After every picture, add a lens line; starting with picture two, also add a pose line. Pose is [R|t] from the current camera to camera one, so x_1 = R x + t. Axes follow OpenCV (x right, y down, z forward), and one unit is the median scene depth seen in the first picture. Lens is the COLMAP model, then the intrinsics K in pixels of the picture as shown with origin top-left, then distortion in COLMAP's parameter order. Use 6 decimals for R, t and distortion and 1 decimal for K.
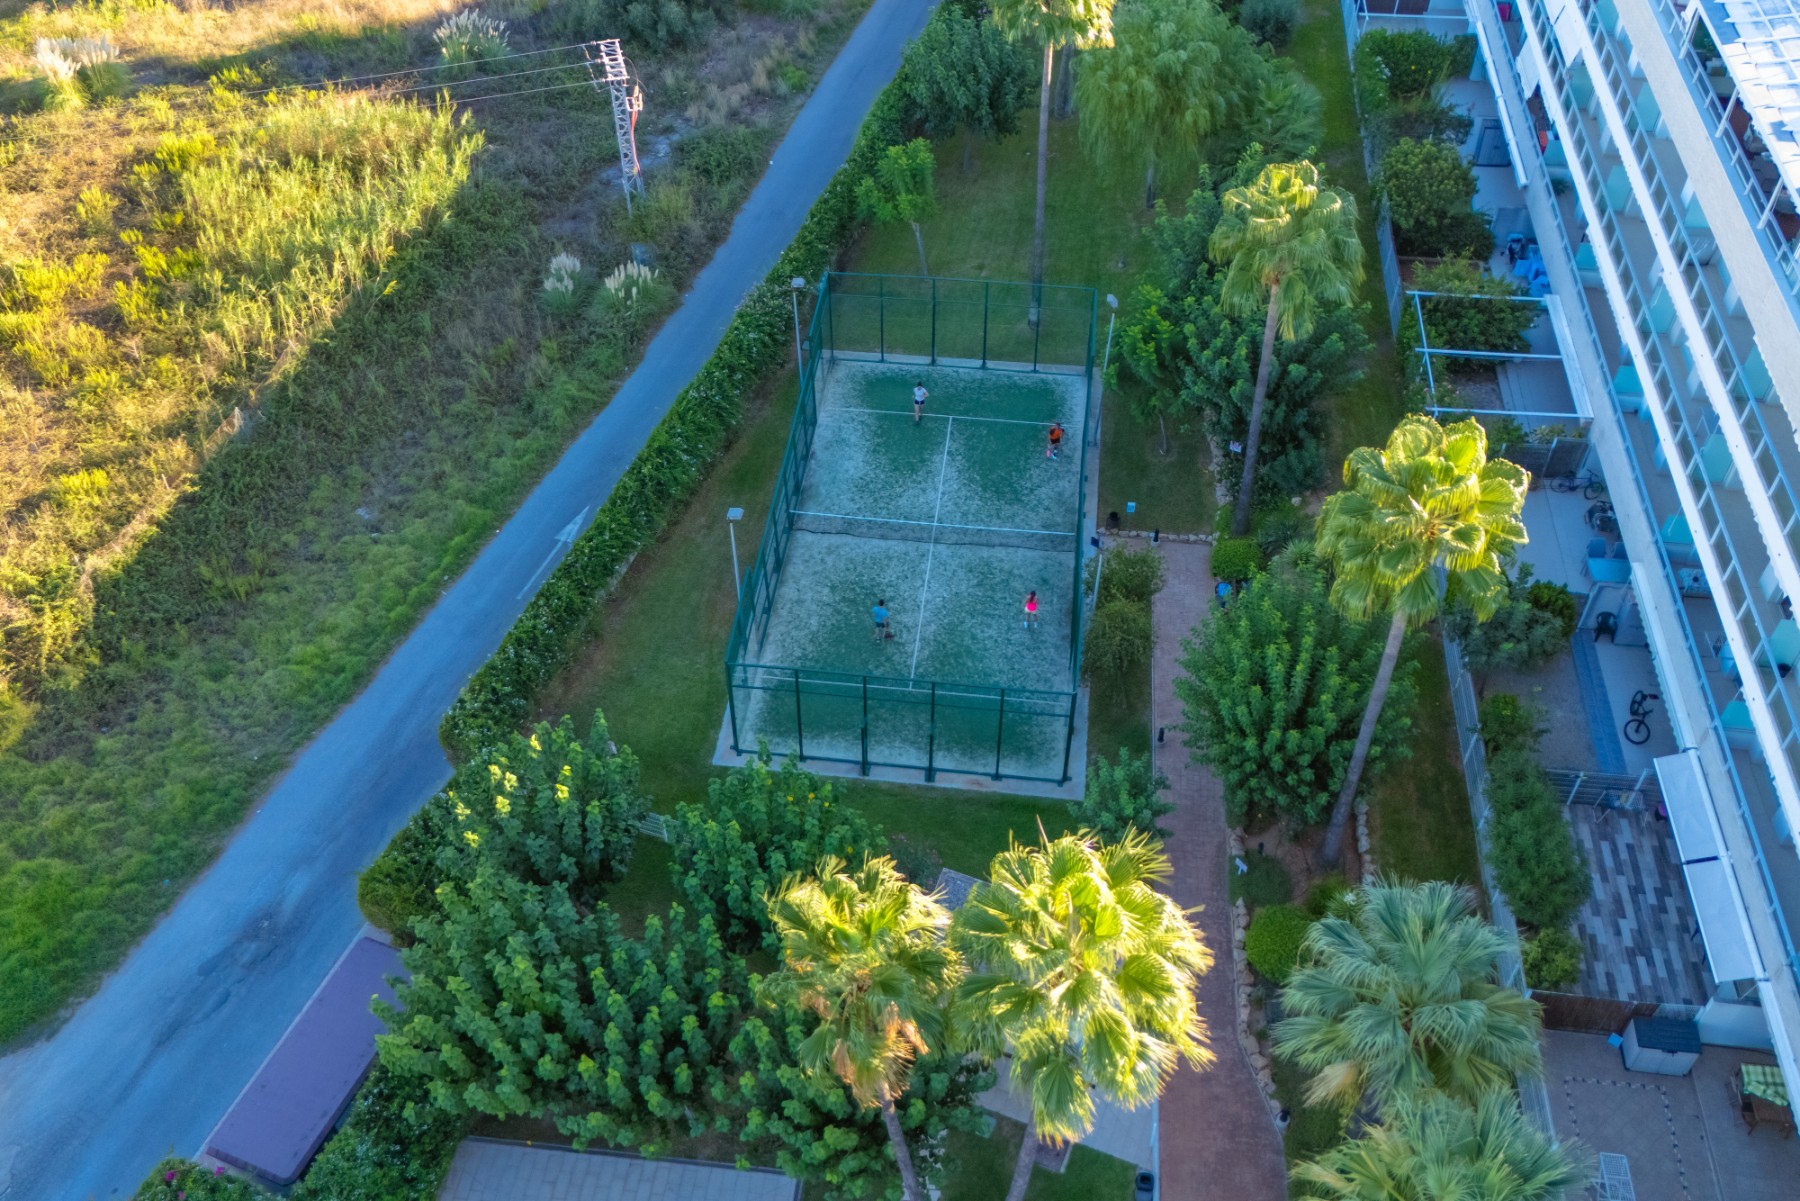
lens RADIAL K [[1575.4, 0, 900.0], [0, 1575.4, 600.5], [0, 0, 1]] dist [0.039989, -0.015971]
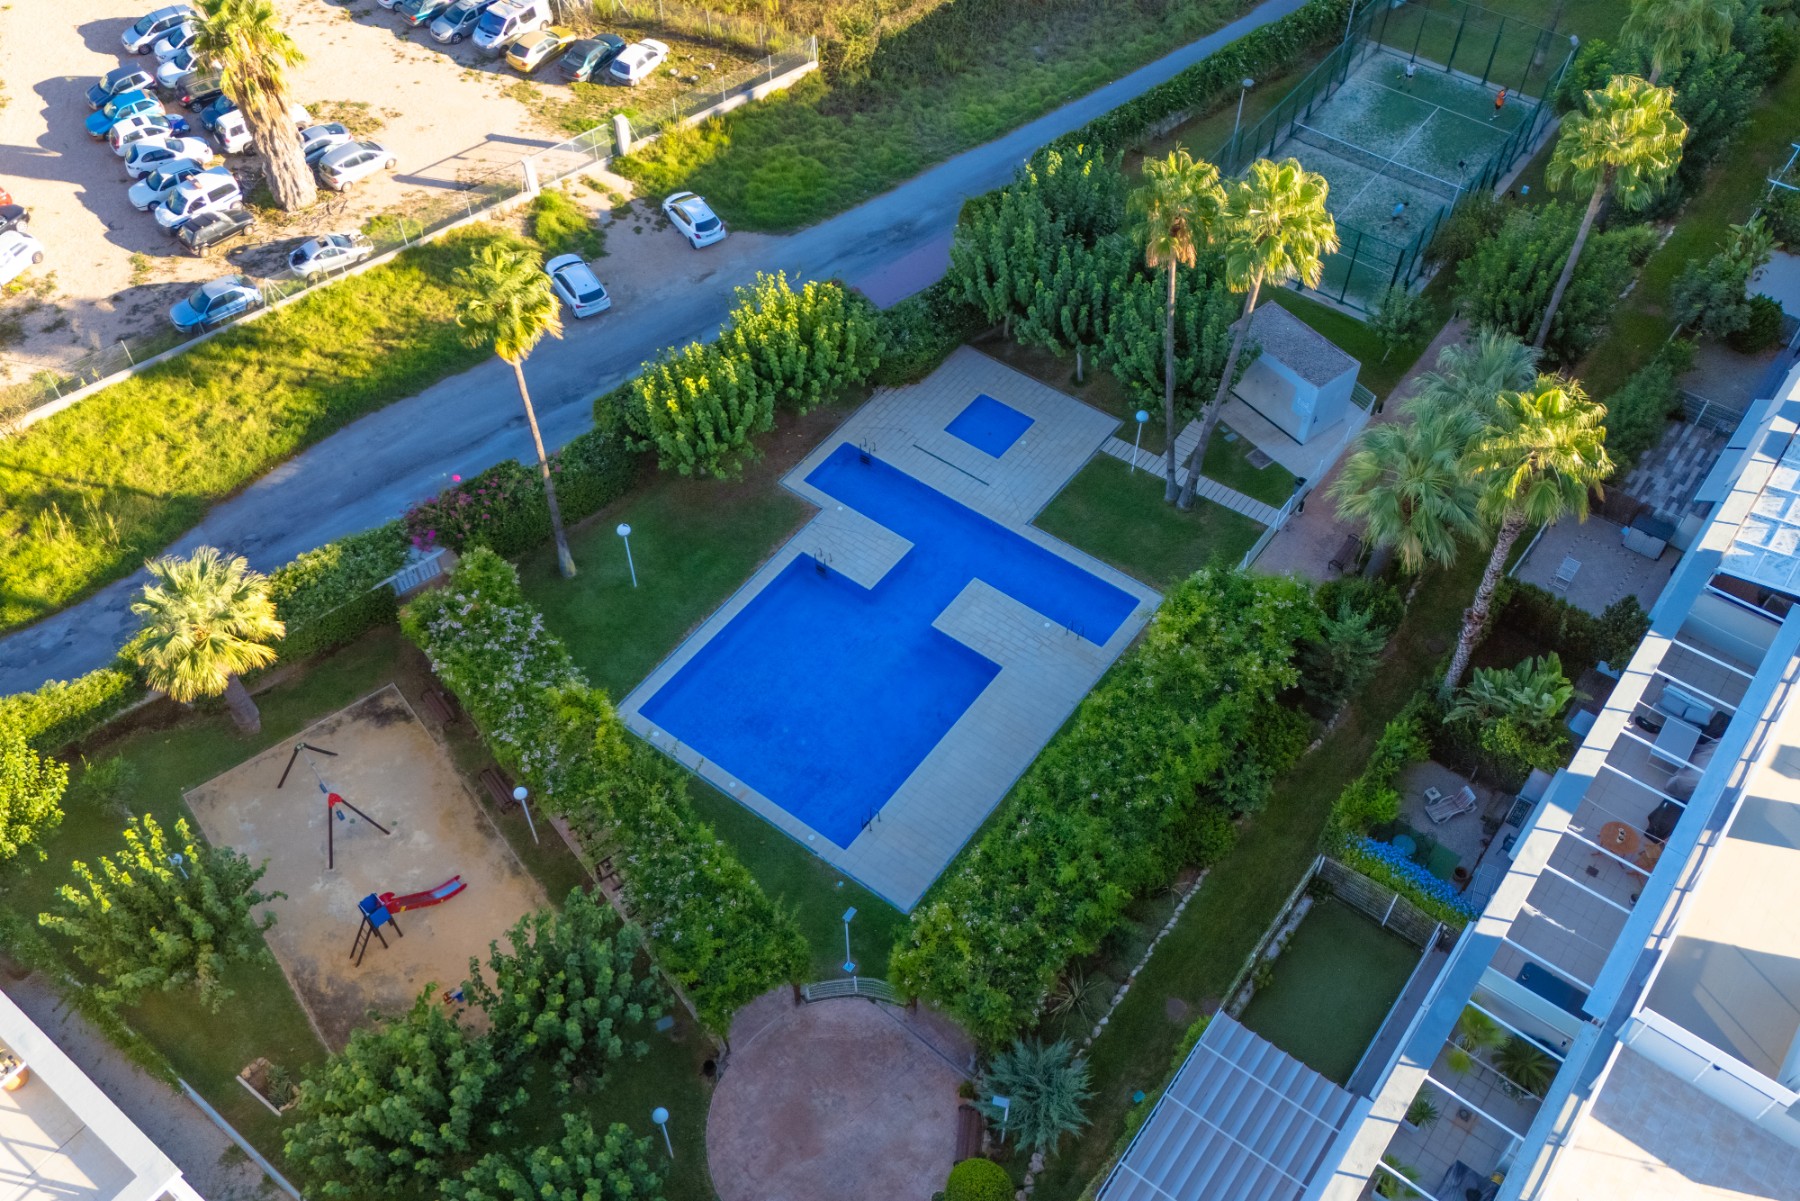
lens RADIAL K [[1575.4, 0, 900.0], [0, 1575.4, 600.5], [0, 0, 1]] dist [0.039989, -0.015971]
pose [[0.865895, 0.386562, -0.317485, 0.263100], [-0.352433, 0.921848, 0.161209, 0.255527], [0.354989, -0.027698, 0.934460, -0.551792]]
